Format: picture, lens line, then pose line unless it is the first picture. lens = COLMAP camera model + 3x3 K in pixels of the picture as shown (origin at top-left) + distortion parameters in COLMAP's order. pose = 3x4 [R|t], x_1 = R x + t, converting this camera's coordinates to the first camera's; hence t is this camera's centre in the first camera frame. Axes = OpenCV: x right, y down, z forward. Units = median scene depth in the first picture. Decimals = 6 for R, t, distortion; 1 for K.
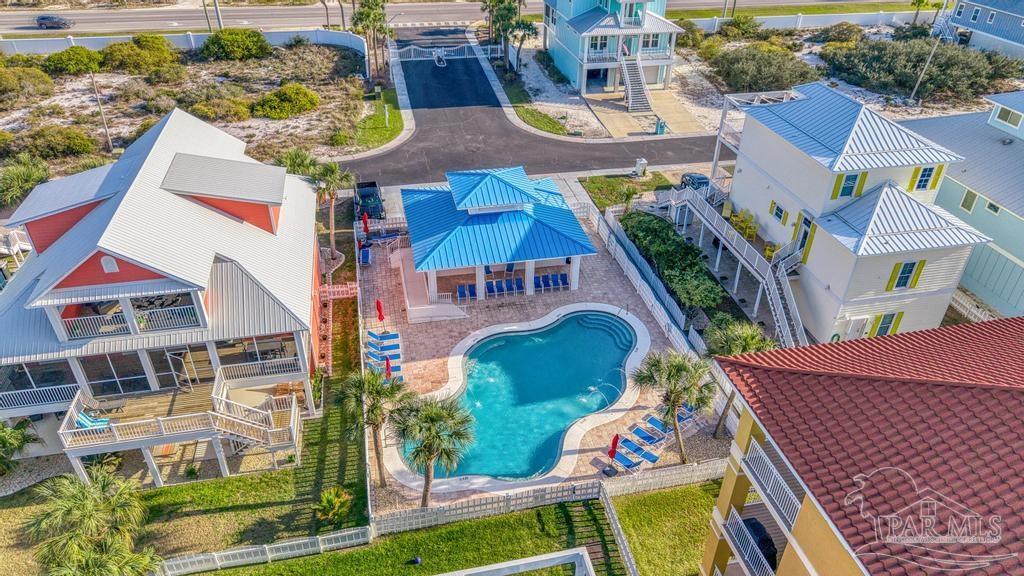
lens RADIAL K [[685.8, 0, 511.9], [0, 685.8, 291.0], [0, 0, 1]] dist [0.008186, -0.012245]
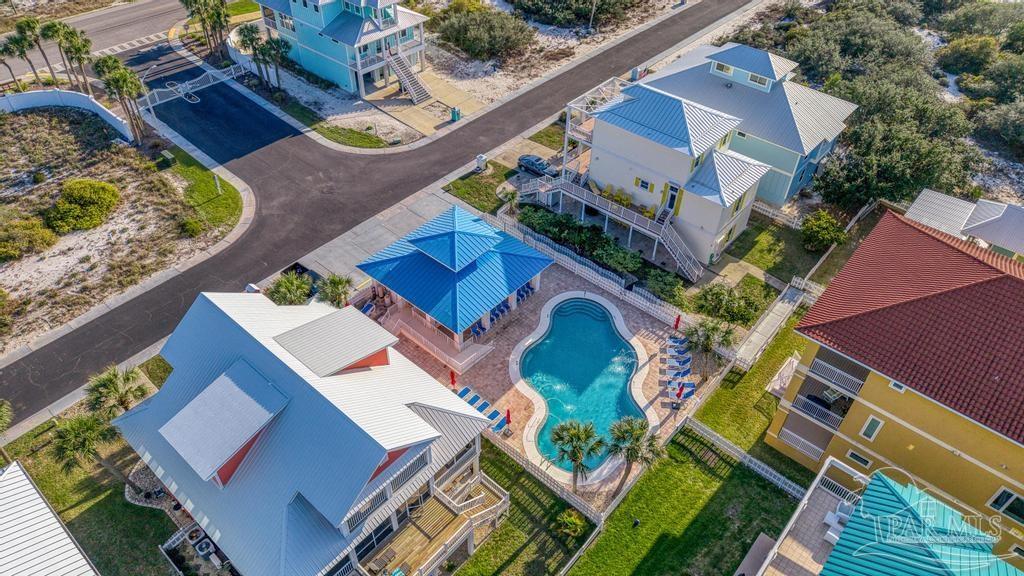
lens RADIAL K [[685.8, 0, 507.6], [0, 685.8, 289.2], [0, 0, 1]] dist [0.008186, -0.012245]
pose [[0.796755, -0.406221, 0.447399, -0.330863], [0.326698, 0.912388, 0.246610, -0.213477], [-0.508379, -0.050323, 0.859662, -0.048440]]
